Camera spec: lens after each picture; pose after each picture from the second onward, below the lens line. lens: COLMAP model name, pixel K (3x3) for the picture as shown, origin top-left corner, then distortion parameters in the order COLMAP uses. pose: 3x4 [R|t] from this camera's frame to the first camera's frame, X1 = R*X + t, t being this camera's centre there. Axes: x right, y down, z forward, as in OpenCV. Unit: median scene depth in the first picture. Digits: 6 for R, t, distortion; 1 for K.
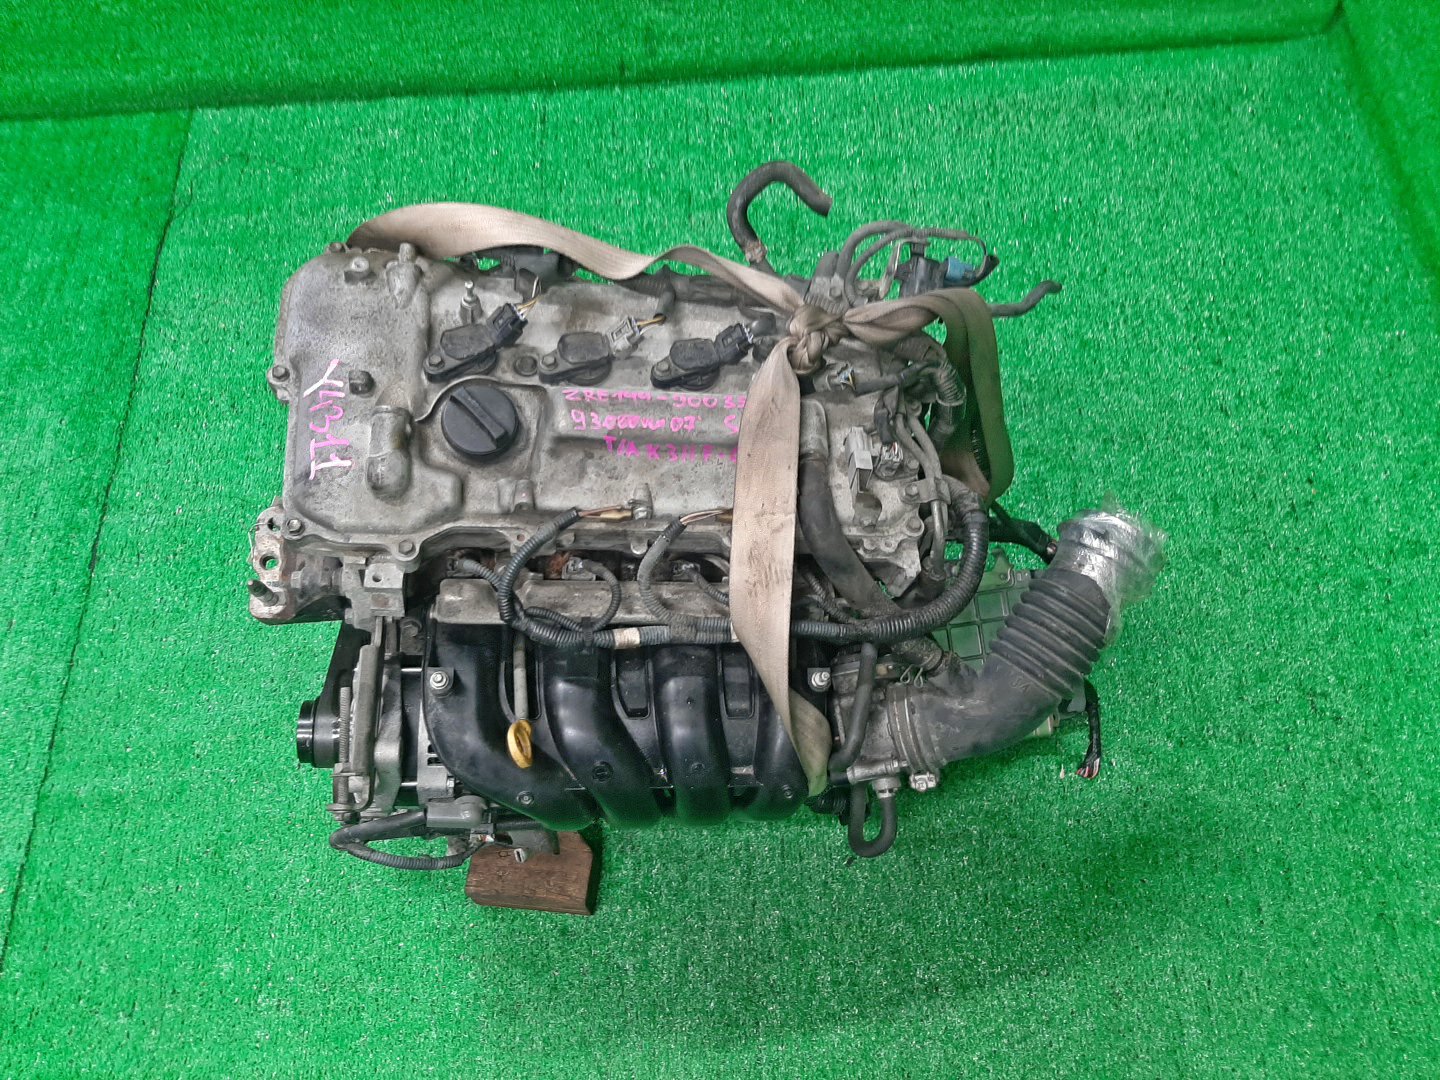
lens RADIAL K [[1093.0, 0, 721.3], [0, 1093.0, 528.8], [0, 0, 1]] dist [0.027271, -0.039665]
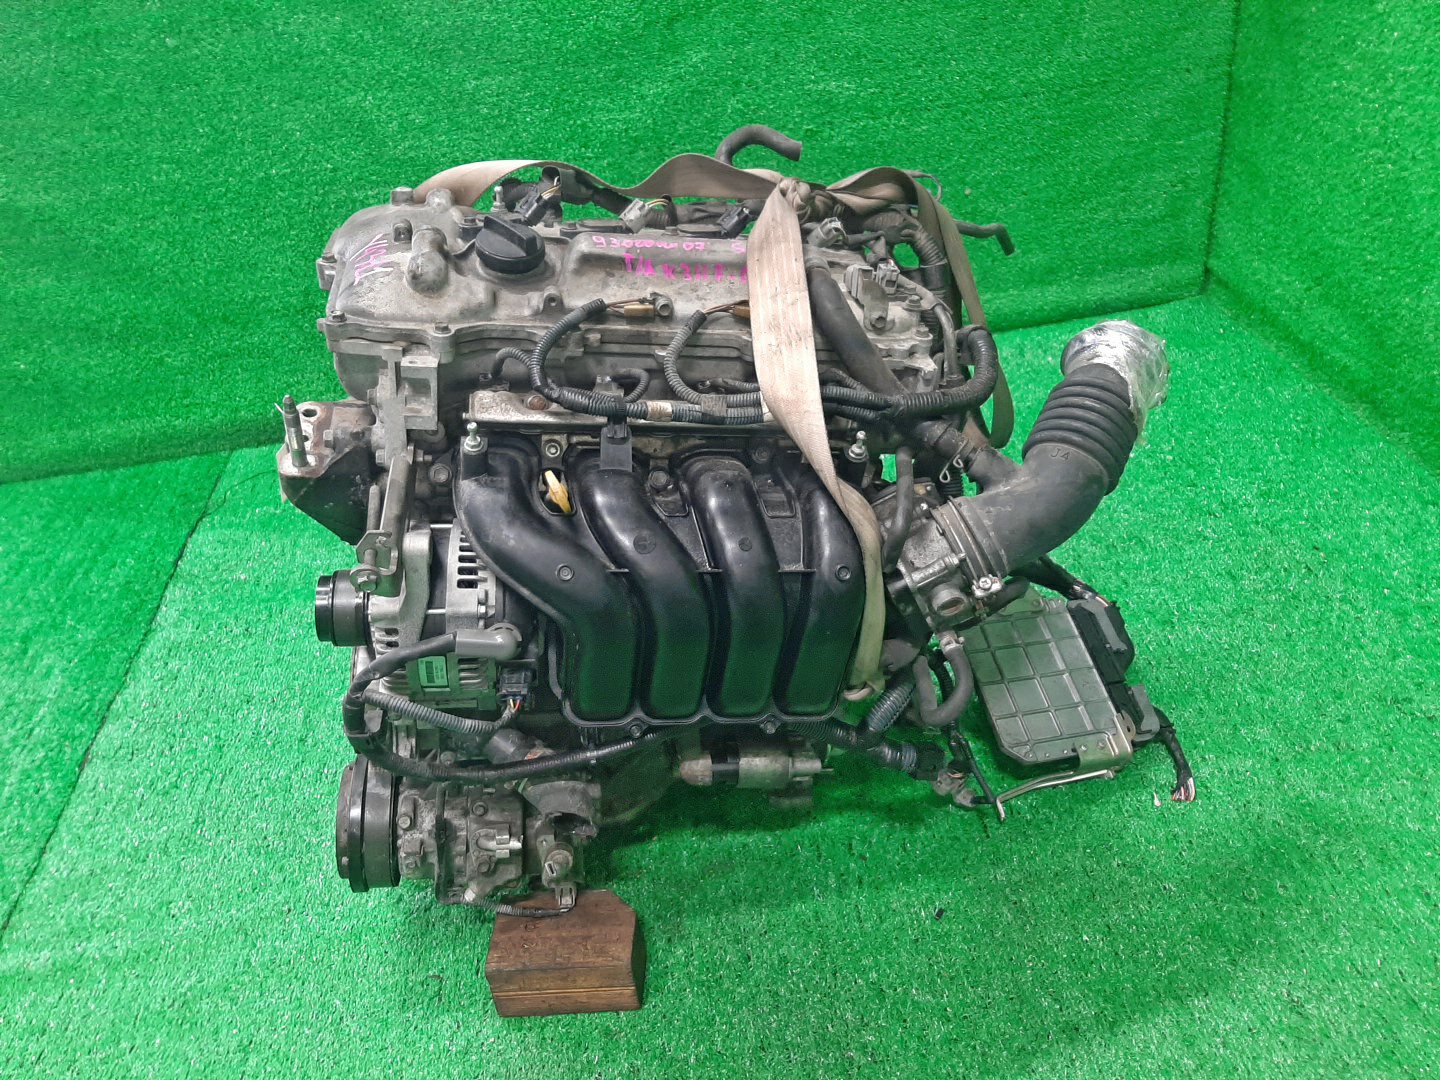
lens RADIAL K [[1093.0, 0, 721.0], [0, 1093.0, 527.1], [0, 0, 1]] dist [0.027271, -0.039665]
pose [[0.994233, -0.102706, 0.030856, -0.068811], [0.104828, 0.870081, -0.481633, 0.657555], [0.022619, 0.482090, 0.875830, 0.167419]]
